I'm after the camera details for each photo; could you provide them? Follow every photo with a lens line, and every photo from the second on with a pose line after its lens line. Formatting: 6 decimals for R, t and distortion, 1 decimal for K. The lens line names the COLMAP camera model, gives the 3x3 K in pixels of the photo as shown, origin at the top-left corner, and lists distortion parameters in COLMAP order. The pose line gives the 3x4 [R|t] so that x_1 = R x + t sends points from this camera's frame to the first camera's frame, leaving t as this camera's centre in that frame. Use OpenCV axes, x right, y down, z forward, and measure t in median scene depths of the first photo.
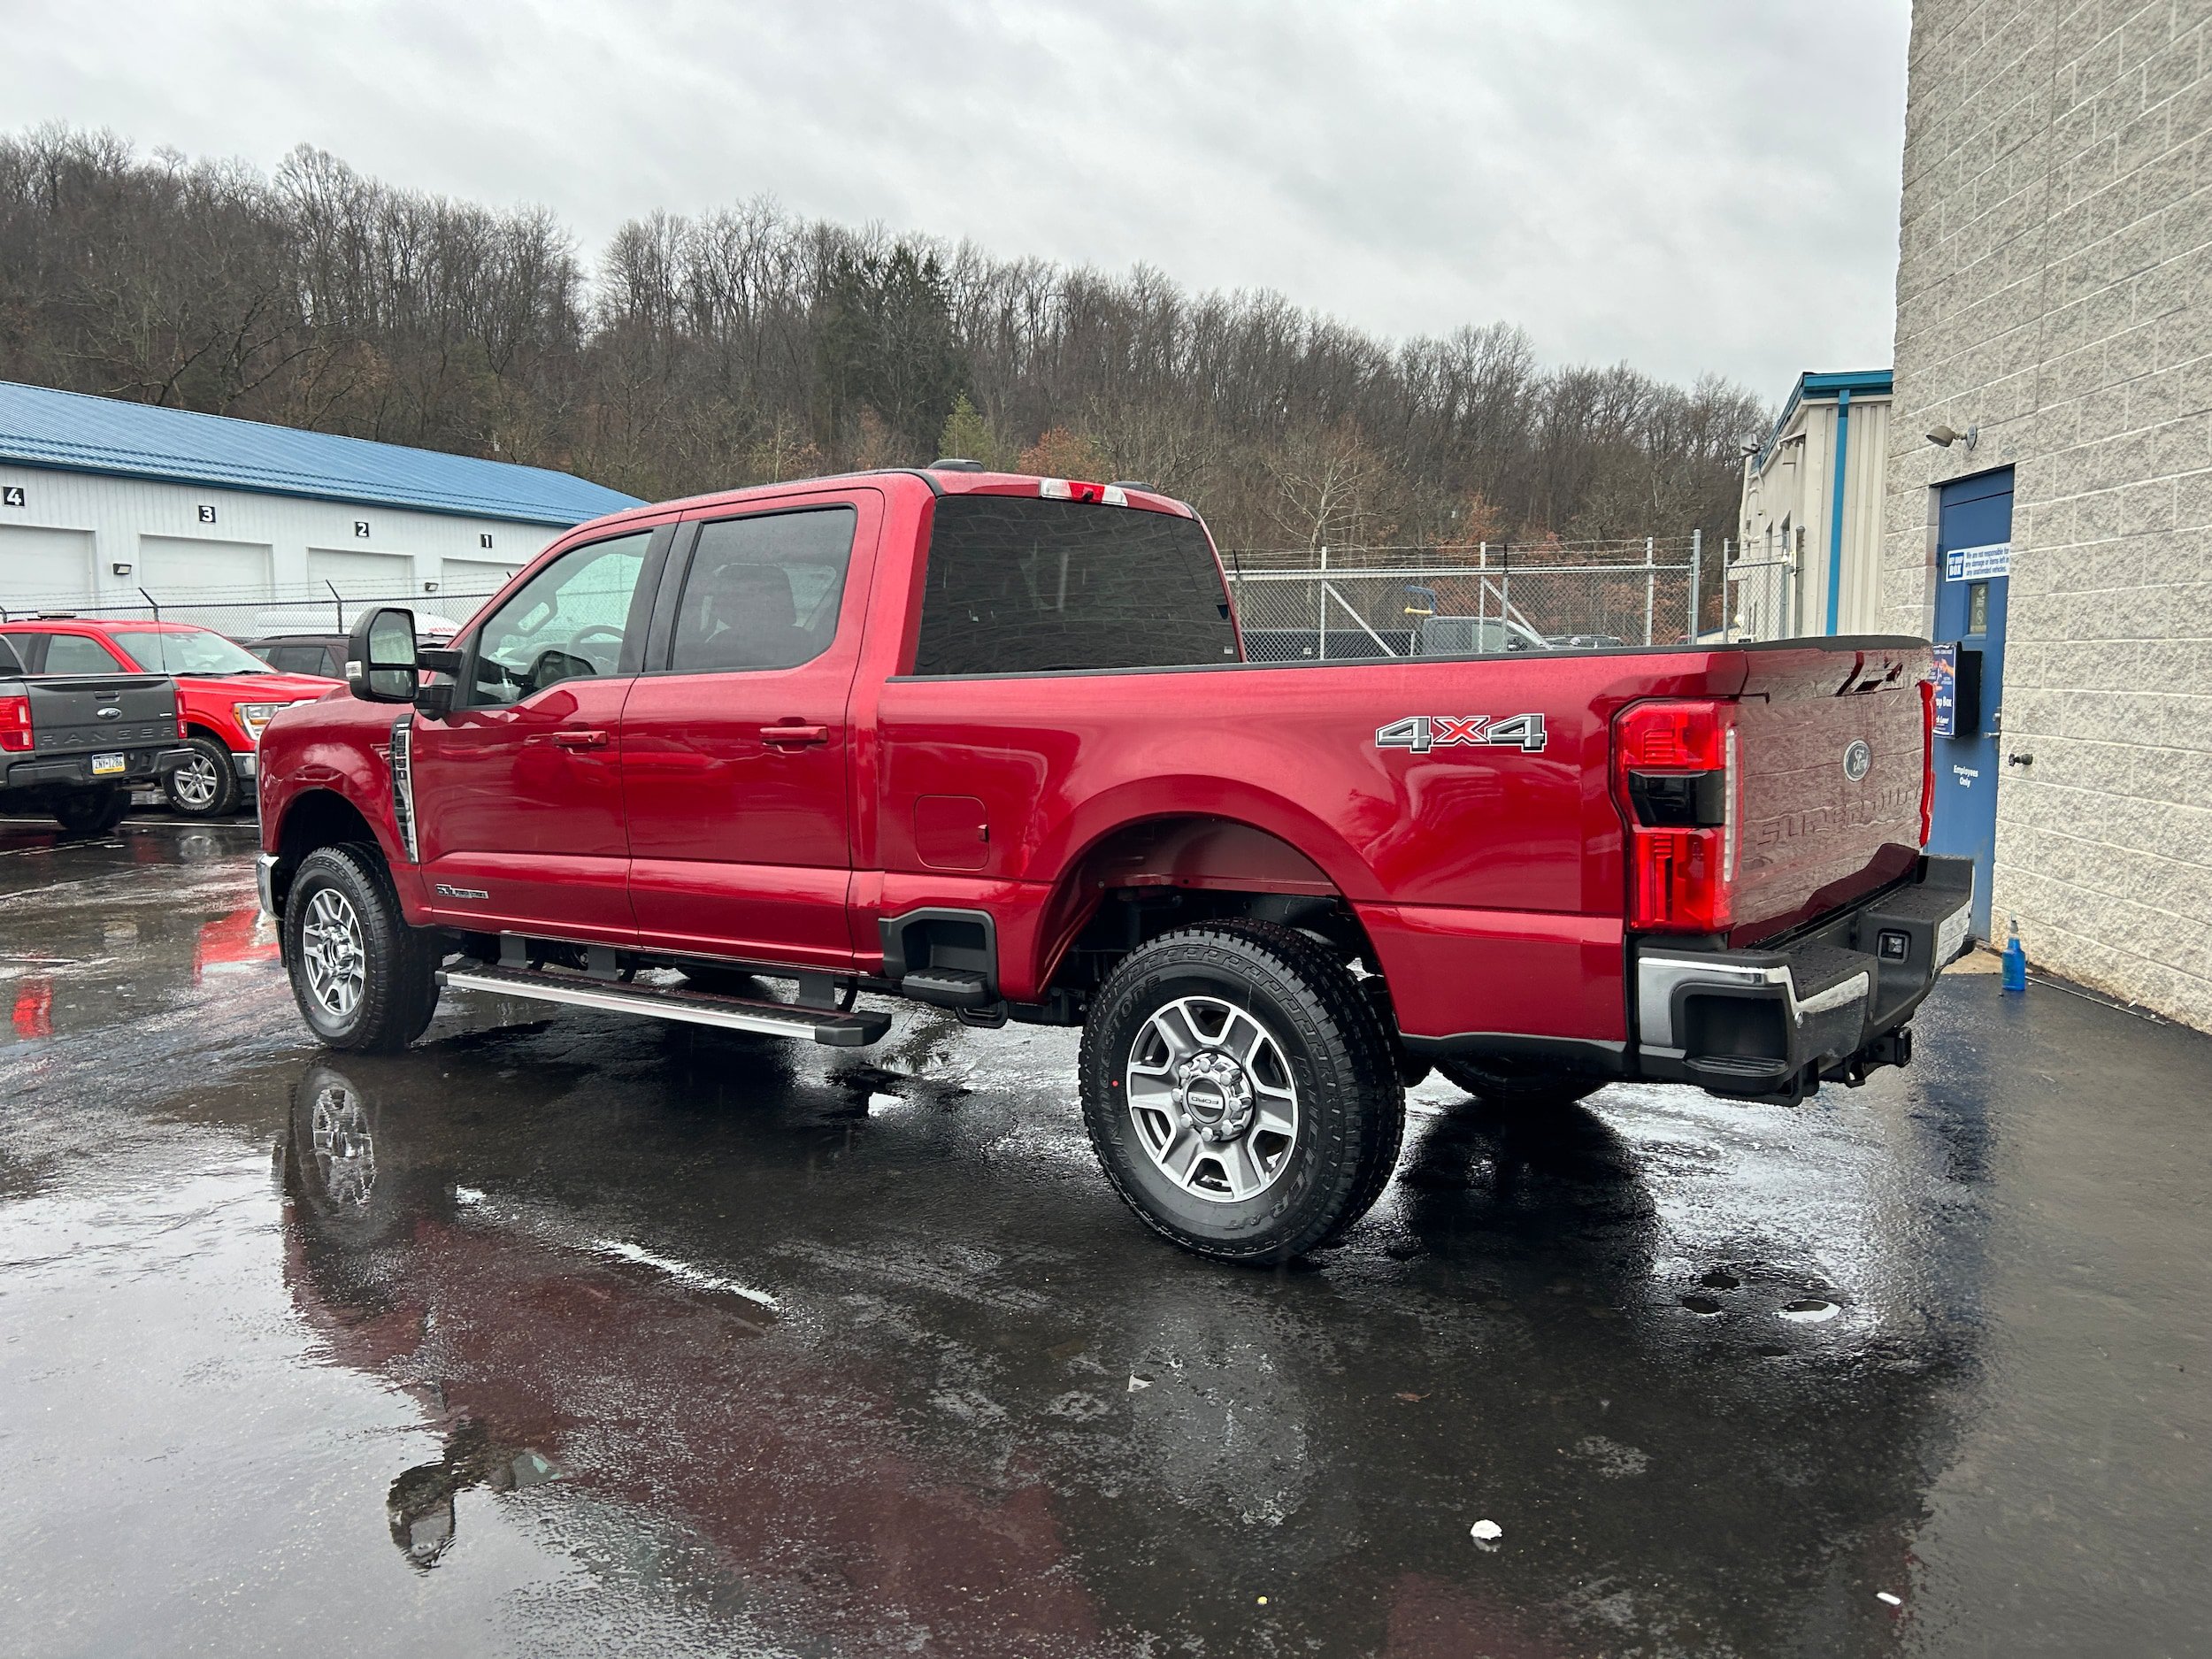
lens RADIAL K [[1655.2, 0, 1100.3], [0, 1655.2, 843.6], [0, 0, 1]] dist [0.045789, -0.052742]
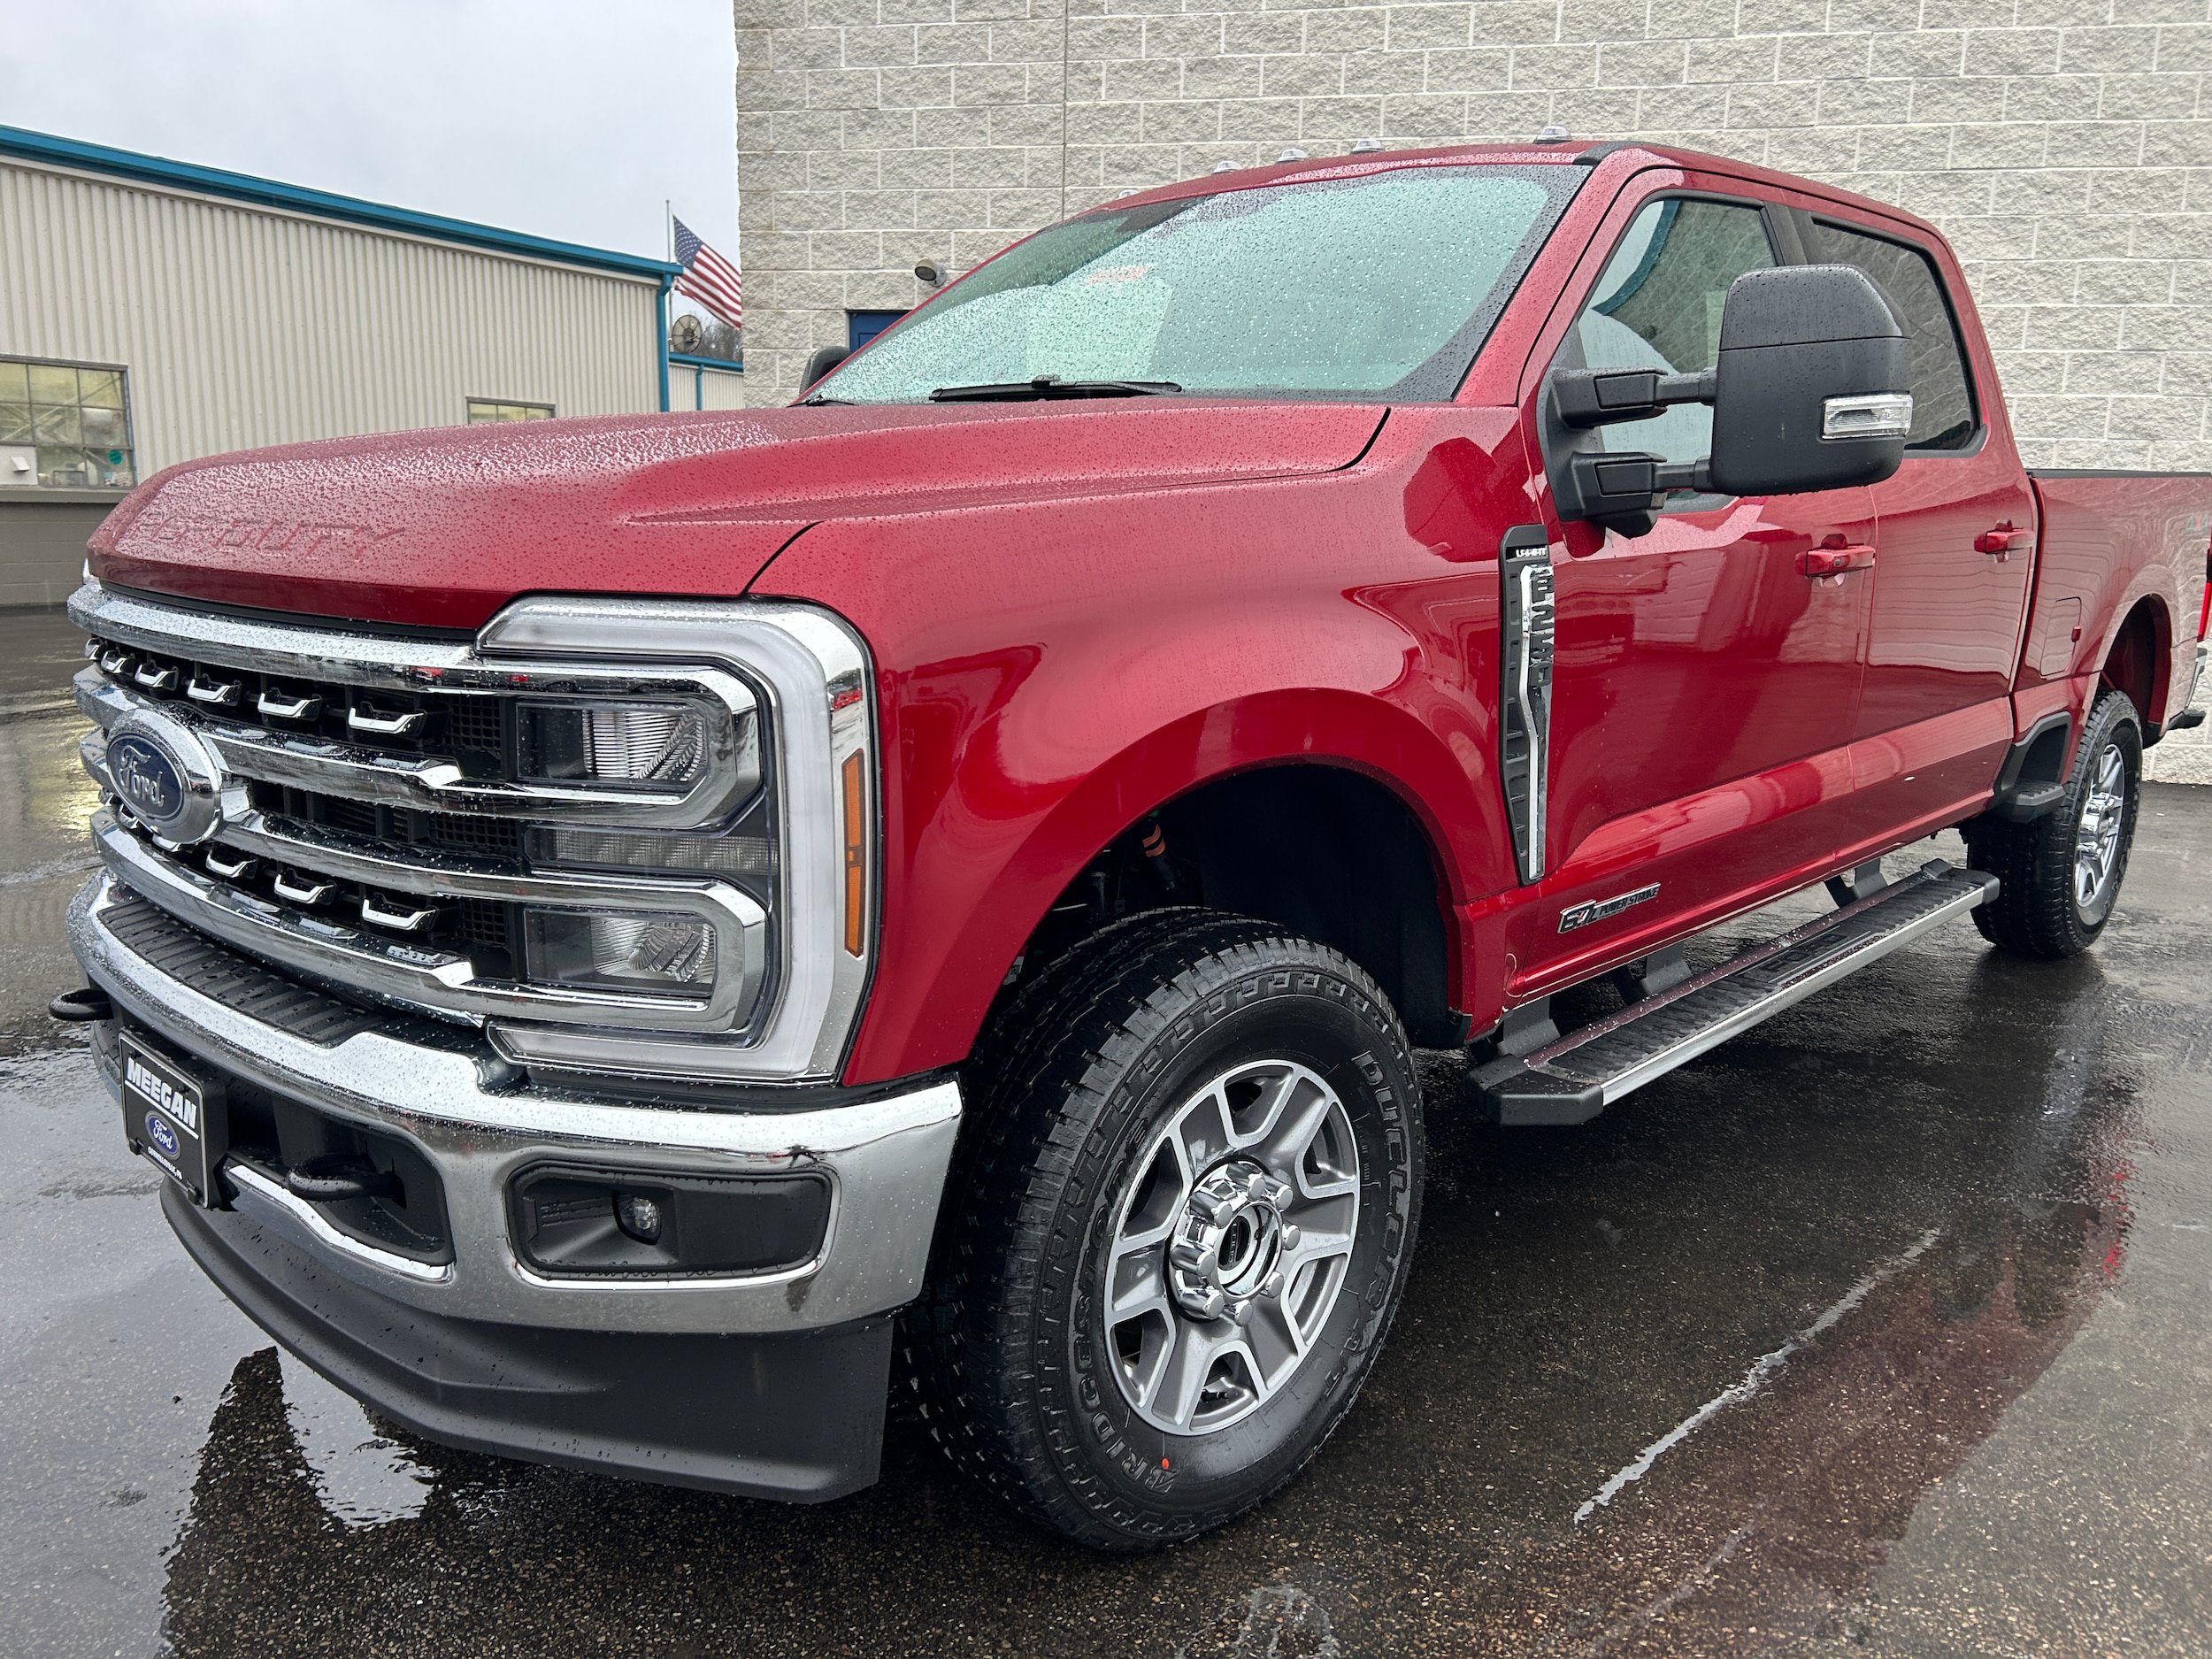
lens RADIAL K [[1661.1, 0, 1112.2], [0, 1661.1, 837.1], [0, 0, 1]] dist [0.042936, -0.040751]
pose [[0.096586, -0.182116, 0.978522, -0.599589], [0.087208, 0.980886, 0.173948, -0.059923], [-0.991497, 0.068534, 0.110622, 0.772581]]
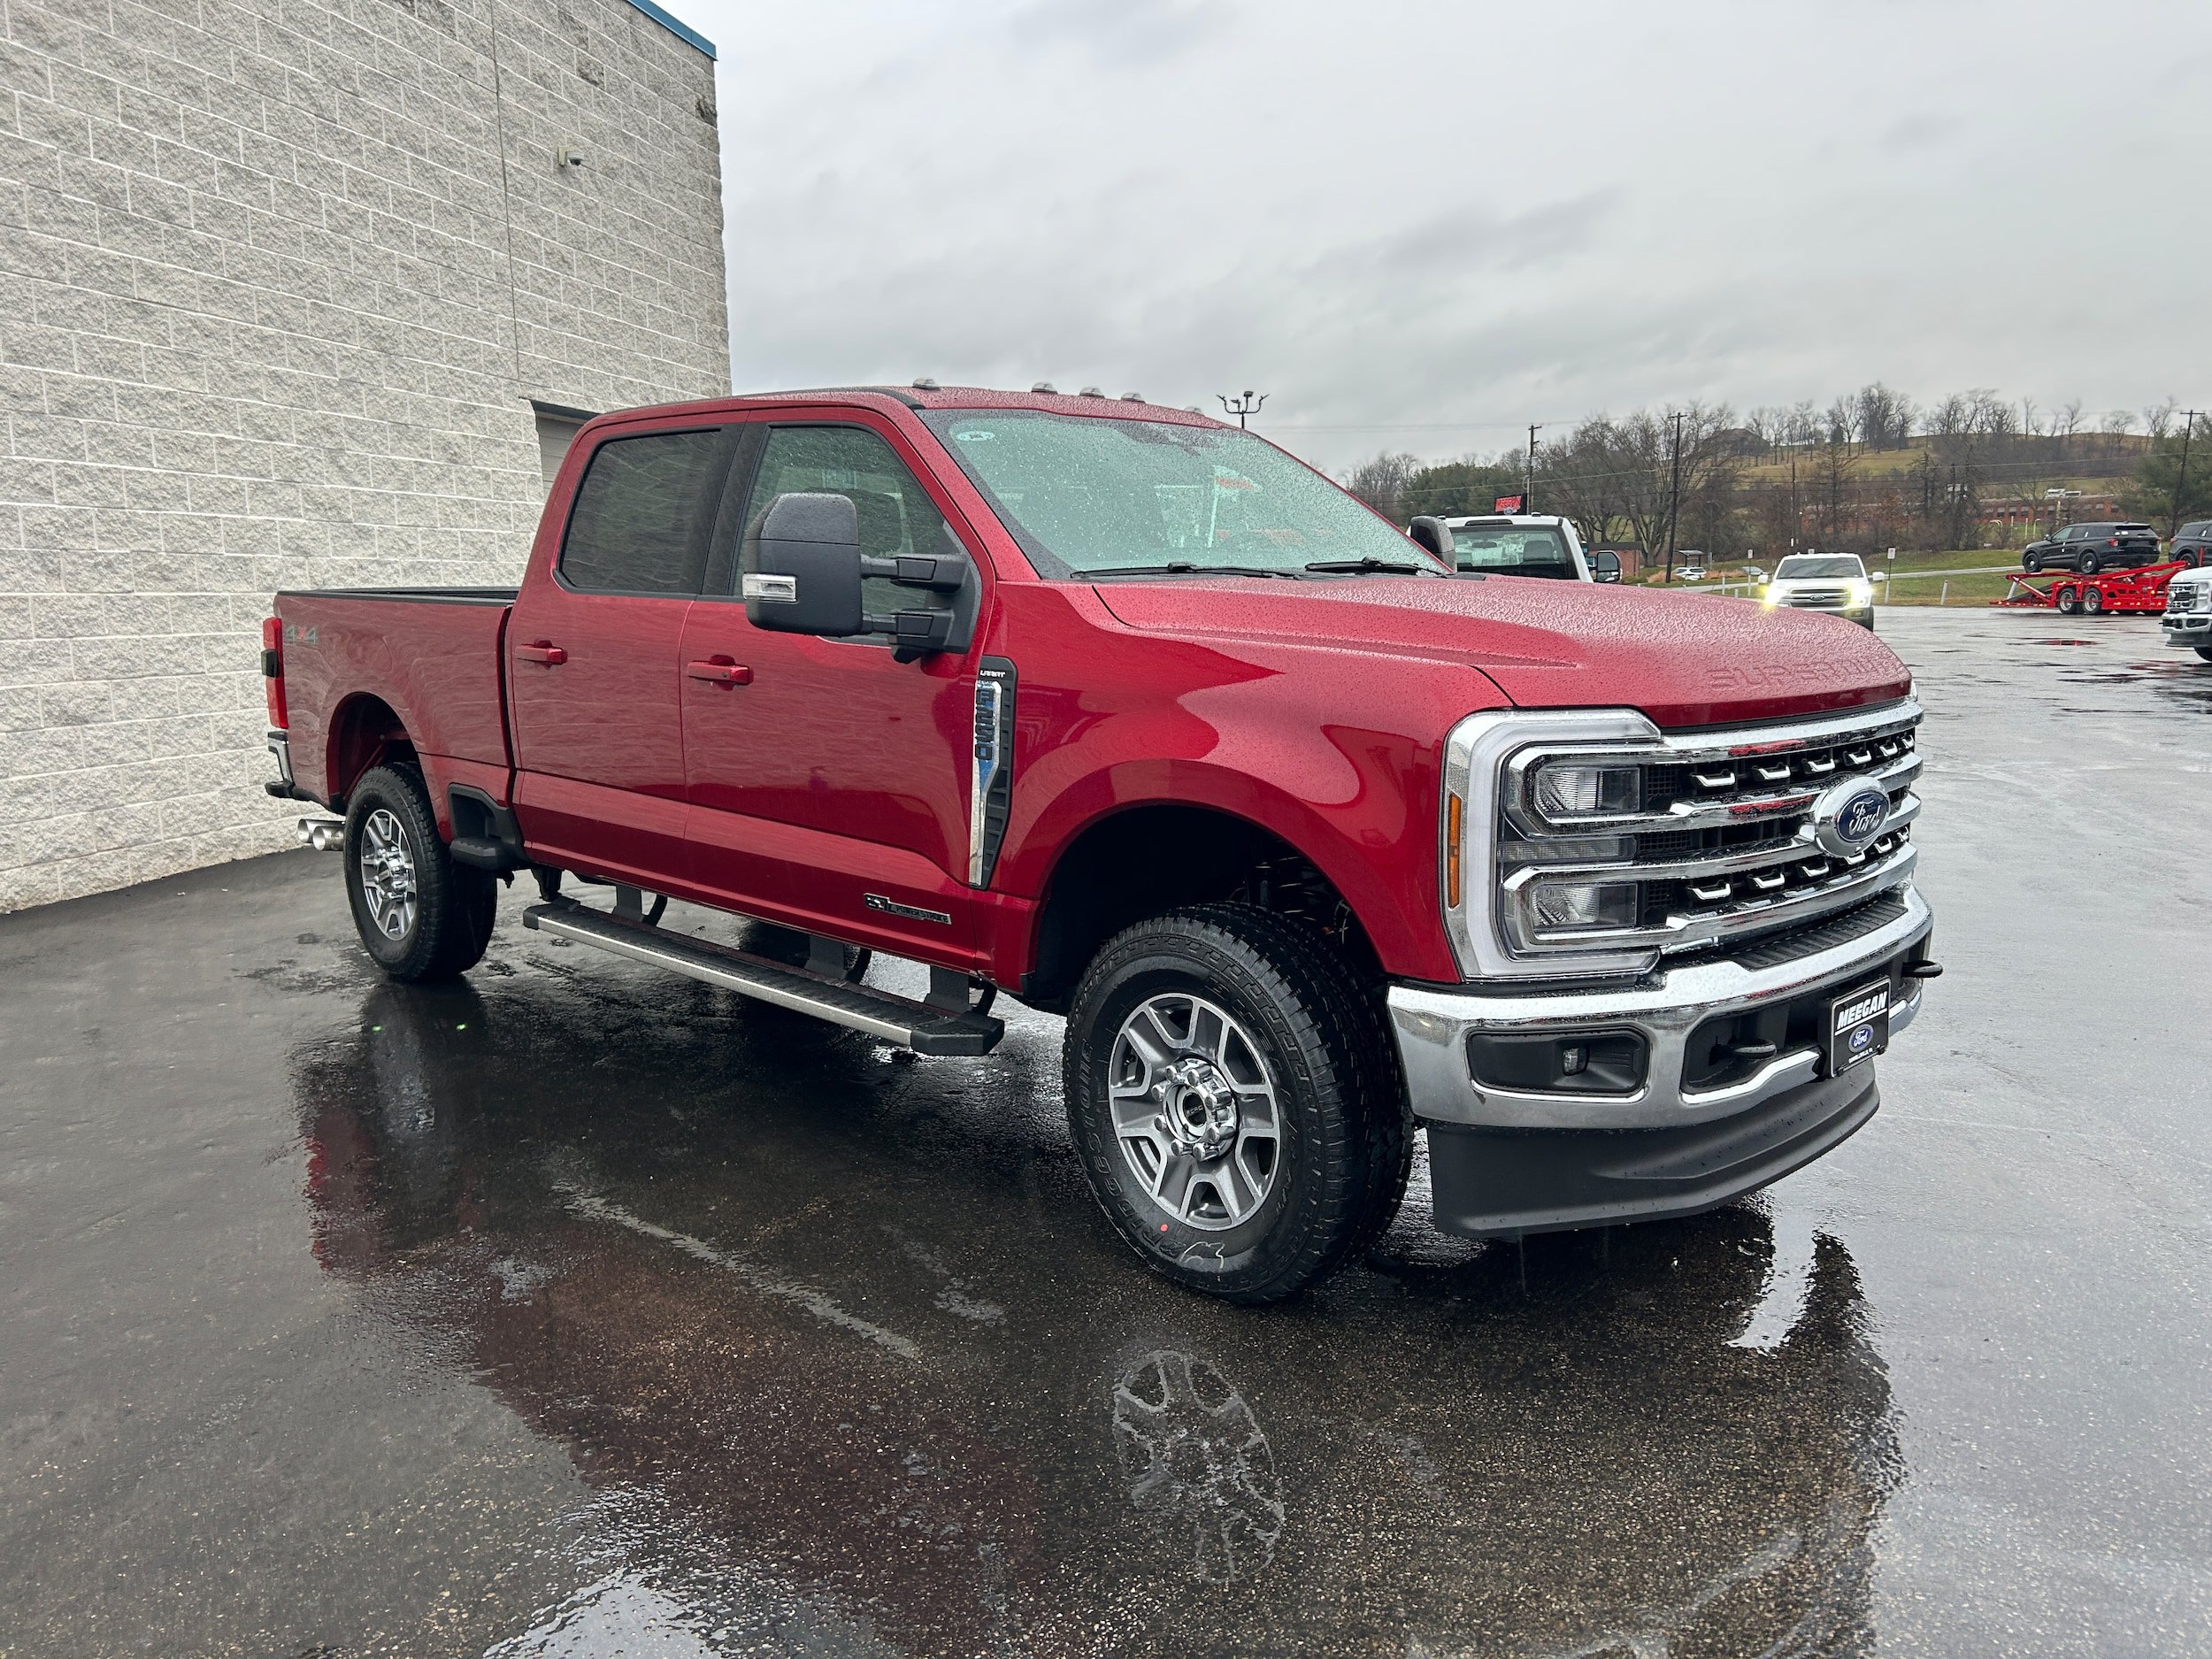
lens RADIAL K [[1641.5, 0, 1106.0], [0, 1641.5, 829.5], [0, 0, 1]] dist [0.051623, -0.050617]
pose [[-0.991745, 0.008448, 0.127945, -0.244717], [0.040085, 0.968242, 0.246780, -0.140417], [-0.121797, 0.249872, -0.960588, 1.337628]]
